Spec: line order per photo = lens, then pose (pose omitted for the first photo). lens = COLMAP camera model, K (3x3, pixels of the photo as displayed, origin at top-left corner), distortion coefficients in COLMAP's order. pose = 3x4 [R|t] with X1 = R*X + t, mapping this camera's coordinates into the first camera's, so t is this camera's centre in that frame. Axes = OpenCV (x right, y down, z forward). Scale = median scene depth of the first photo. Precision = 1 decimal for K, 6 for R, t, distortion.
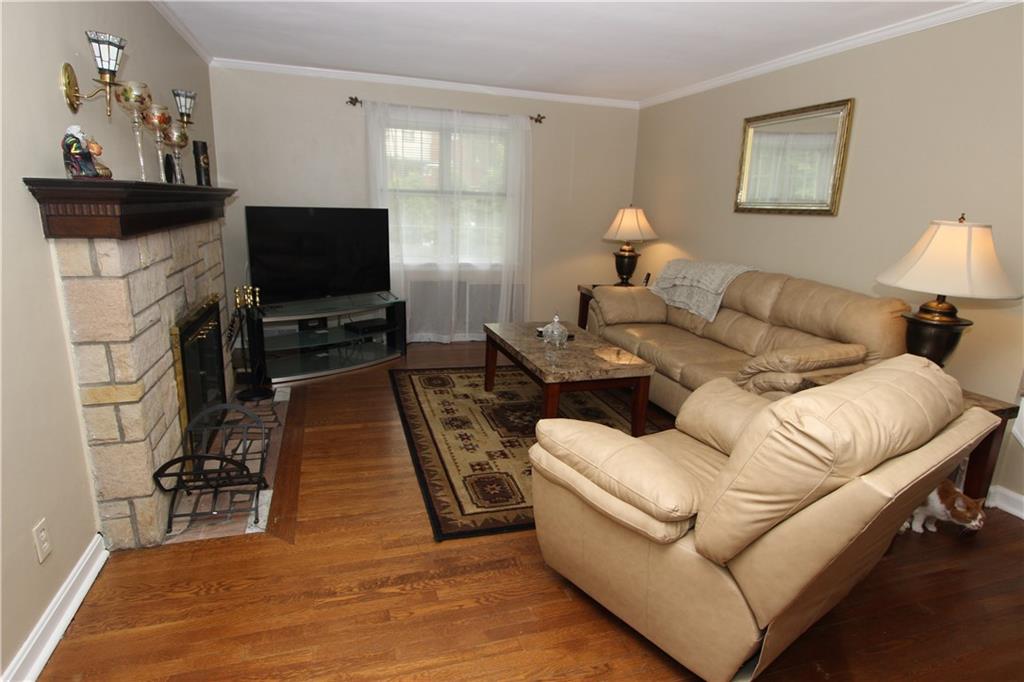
lens RADIAL K [[561.7, 0, 512.1], [0, 561.7, 345.0], [0, 0, 1]] dist [-0.015663, -0.000479]
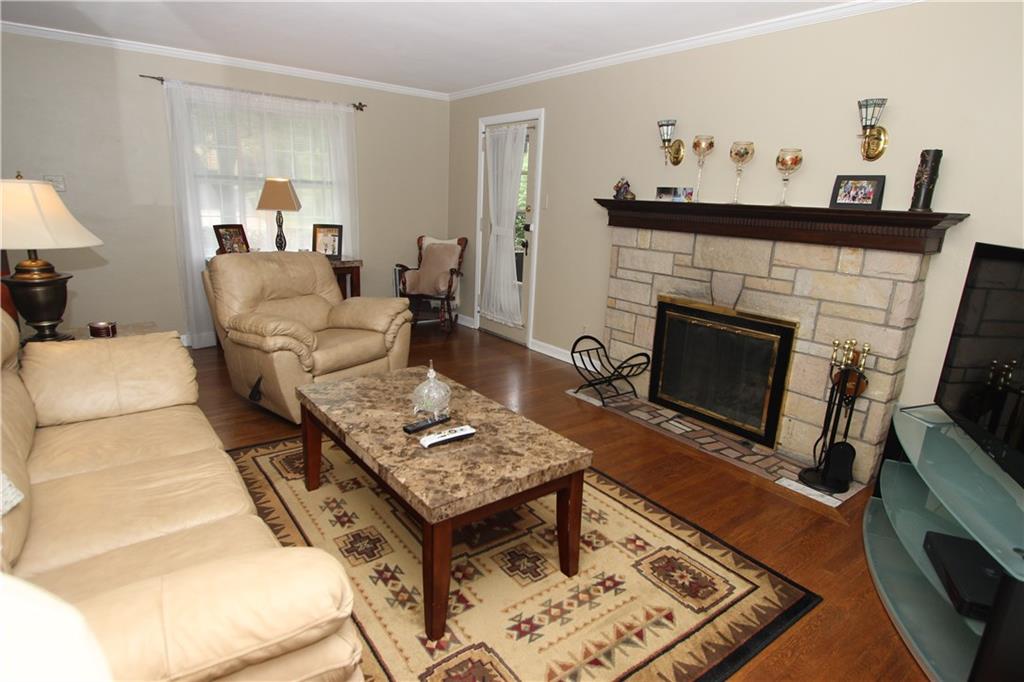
lens RADIAL K [[561.7, 0, 514.1], [0, 561.7, 340.7], [0, 0, 1]] dist [-0.015663, -0.000479]
pose [[-0.941790, -0.001568, -0.336199, 0.218620], [-0.158783, 0.883511, 0.440676, -0.401350], [0.296345, 0.468407, -0.832331, 1.652781]]
